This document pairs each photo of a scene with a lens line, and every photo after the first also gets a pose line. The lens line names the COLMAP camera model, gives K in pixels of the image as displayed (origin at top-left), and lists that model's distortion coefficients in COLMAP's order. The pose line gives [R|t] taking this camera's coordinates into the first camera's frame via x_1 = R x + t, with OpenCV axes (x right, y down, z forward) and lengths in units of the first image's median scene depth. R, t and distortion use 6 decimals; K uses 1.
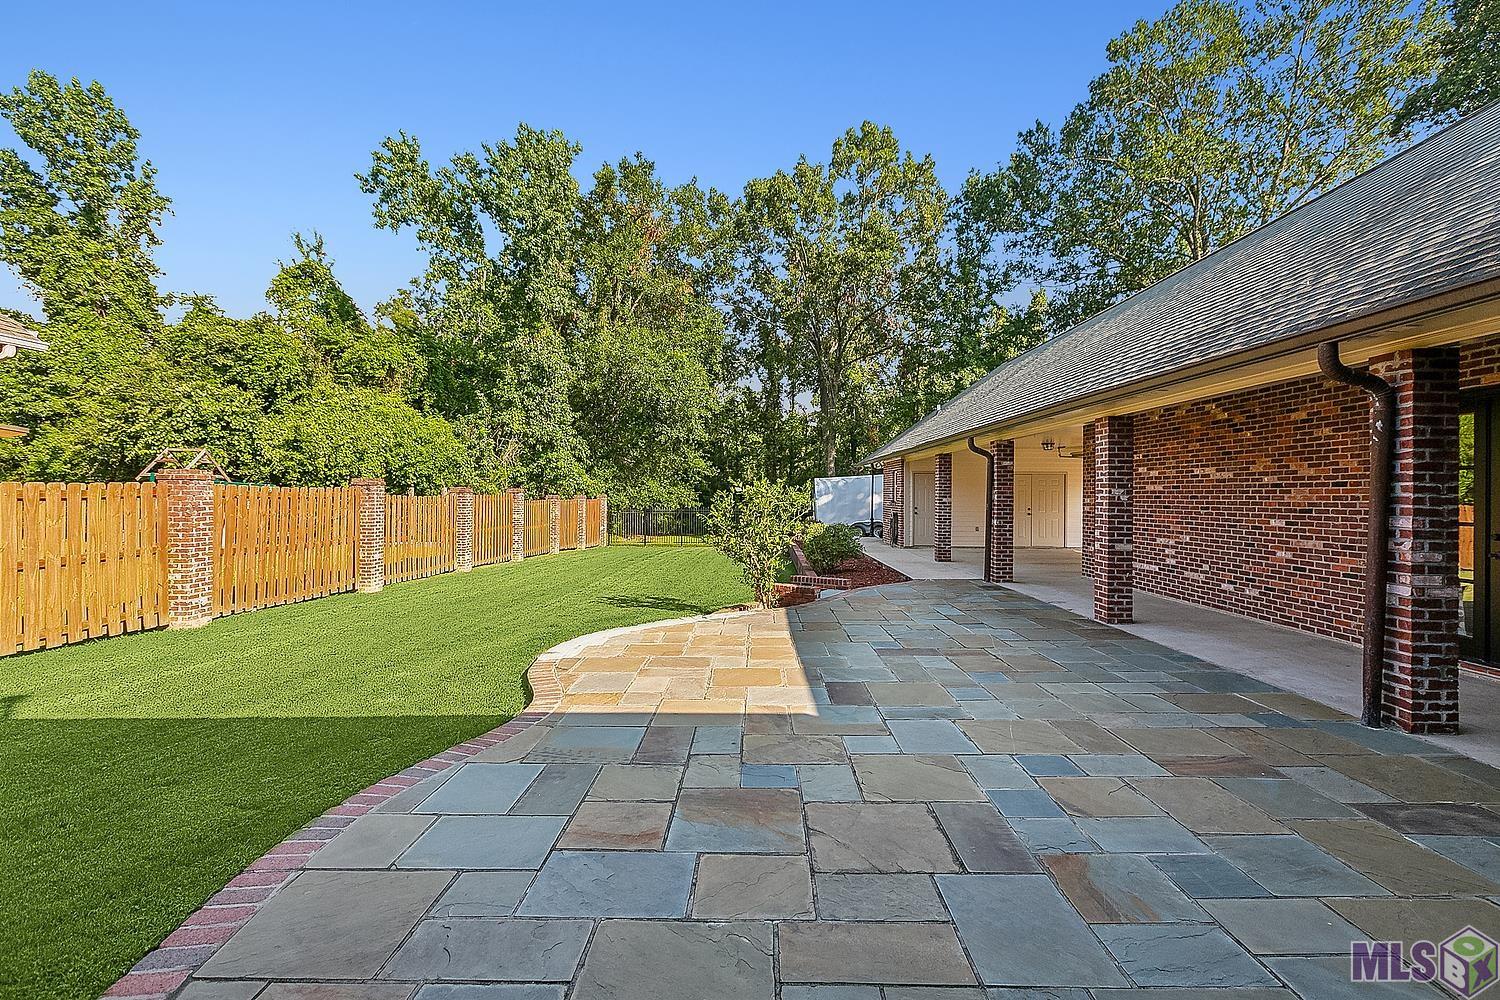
lens RADIAL K [[670.1, 0, 749.5], [0, 670.1, 498.0], [0, 0, 1]] dist [0.000454, 0.000297]
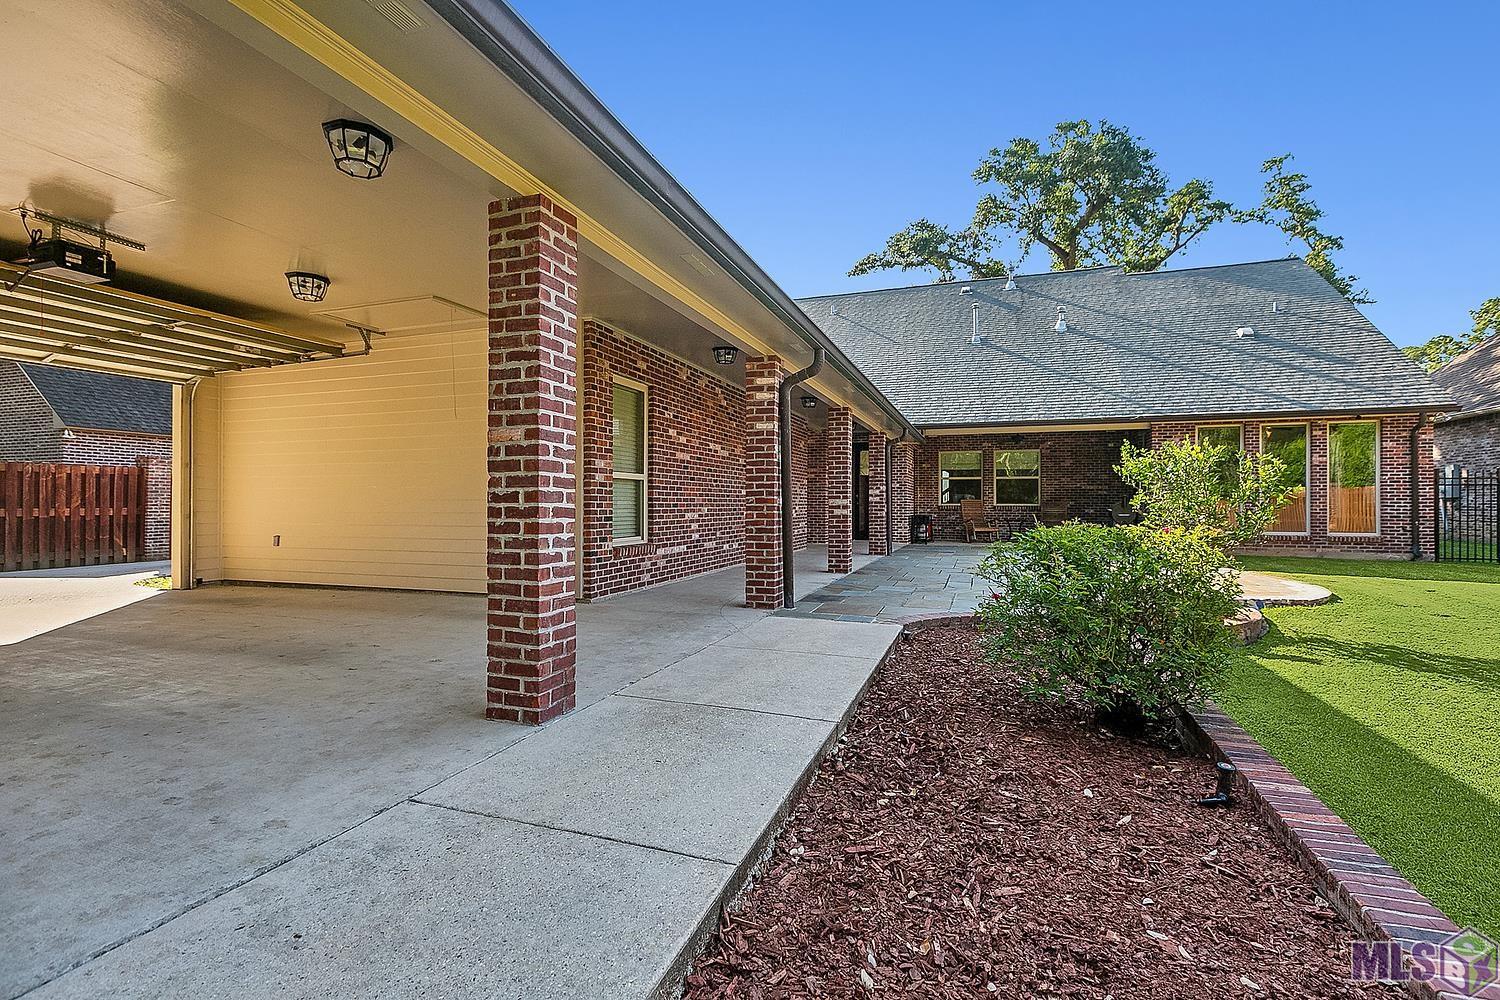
lens RADIAL K [[670.1, 0, 752.5], [0, 670.1, 495.1], [0, 0, 1]] dist [0.000454, 0.000297]
pose [[-0.944641, 0.003294, 0.328090, 0.051472], [0.000875, 0.999971, -0.007519, 0.009243], [-0.328105, -0.006816, -0.944617, 0.396696]]
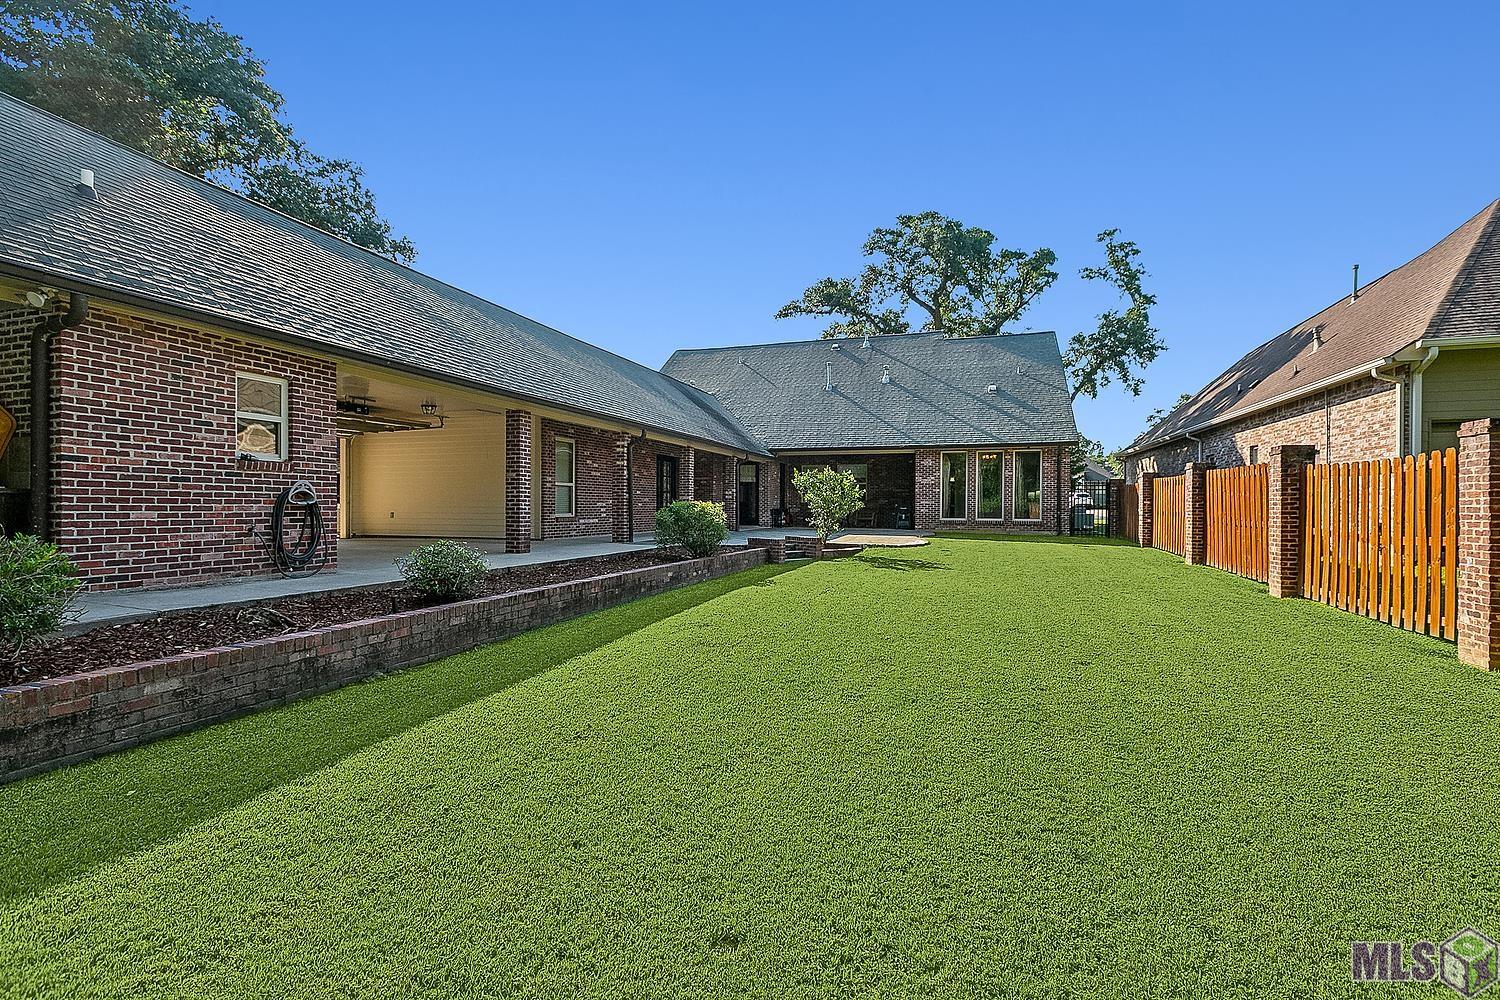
lens RADIAL K [[670.1, 0, 748.4], [0, 670.1, 506.2], [0, 0, 1]] dist [0.000454, 0.000297]
pose [[-0.948684, -0.004432, 0.316195, -0.067499], [-0.002670, 0.999978, 0.006008, 0.012462], [-0.316215, 0.004855, -0.948675, 0.552306]]
